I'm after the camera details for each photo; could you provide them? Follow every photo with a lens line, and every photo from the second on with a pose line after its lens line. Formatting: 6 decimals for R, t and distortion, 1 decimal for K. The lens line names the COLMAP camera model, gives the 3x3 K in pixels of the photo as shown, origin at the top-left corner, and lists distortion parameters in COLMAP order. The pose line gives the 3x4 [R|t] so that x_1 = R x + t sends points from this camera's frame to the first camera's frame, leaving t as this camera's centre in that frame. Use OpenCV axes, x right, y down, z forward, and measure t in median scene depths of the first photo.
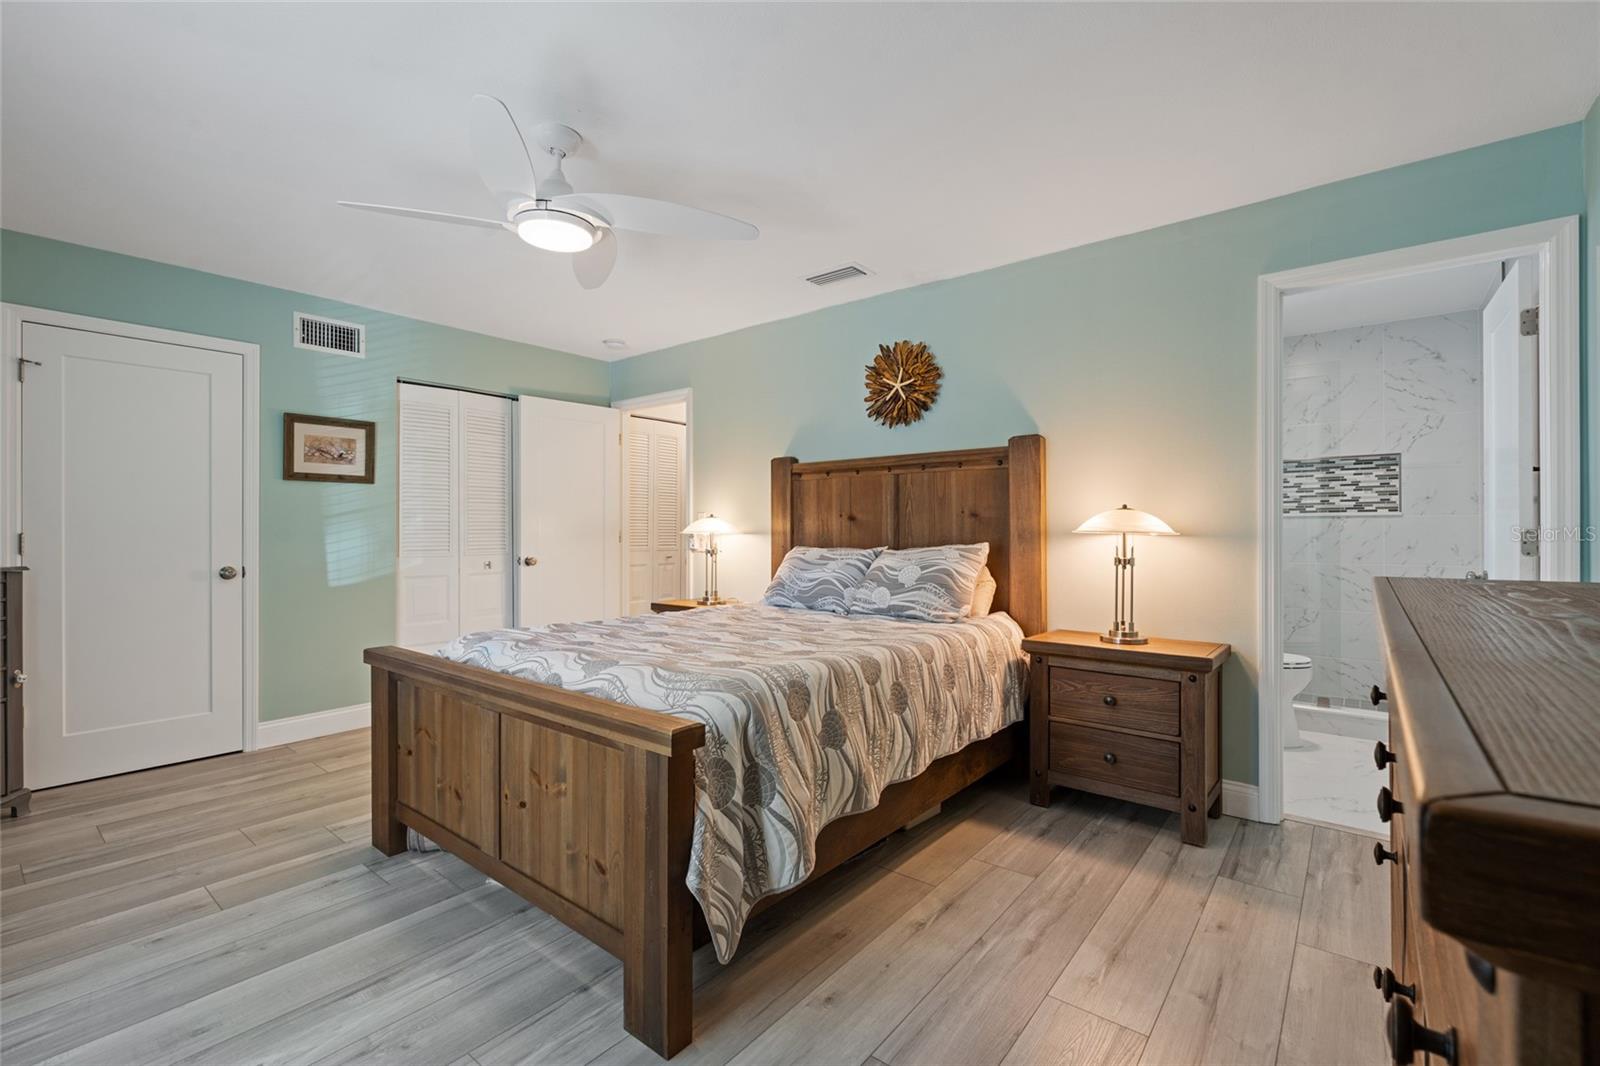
lens RADIAL K [[705.8, 0, 800.7], [0, 705.8, 537.9], [0, 0, 1]] dist [-0.008402, 0.000973]
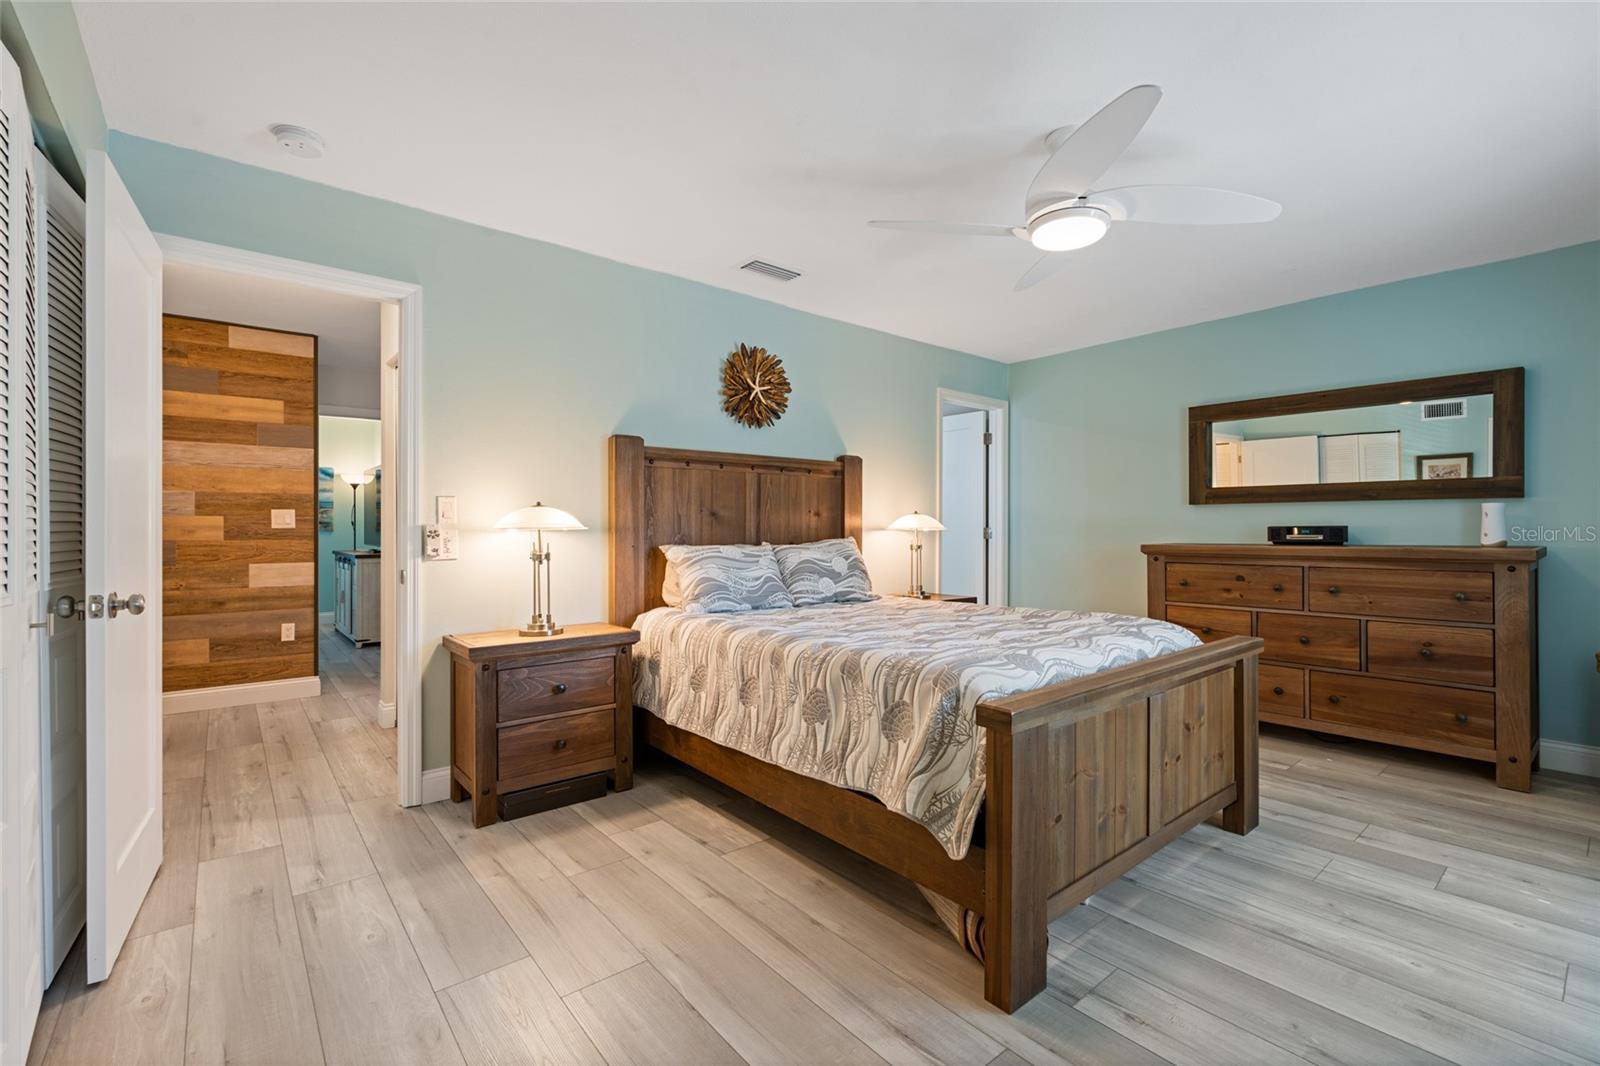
lens RADIAL K [[705.8, 0, 800.7], [0, 705.8, 537.9], [0, 0, 1]] dist [-0.008402, 0.000973]
pose [[0.187659, -0.011098, 0.982172, -0.893006], [0.008463, 0.999917, 0.009682, -0.003662], [-0.982198, 0.006495, 0.187738, 0.749186]]
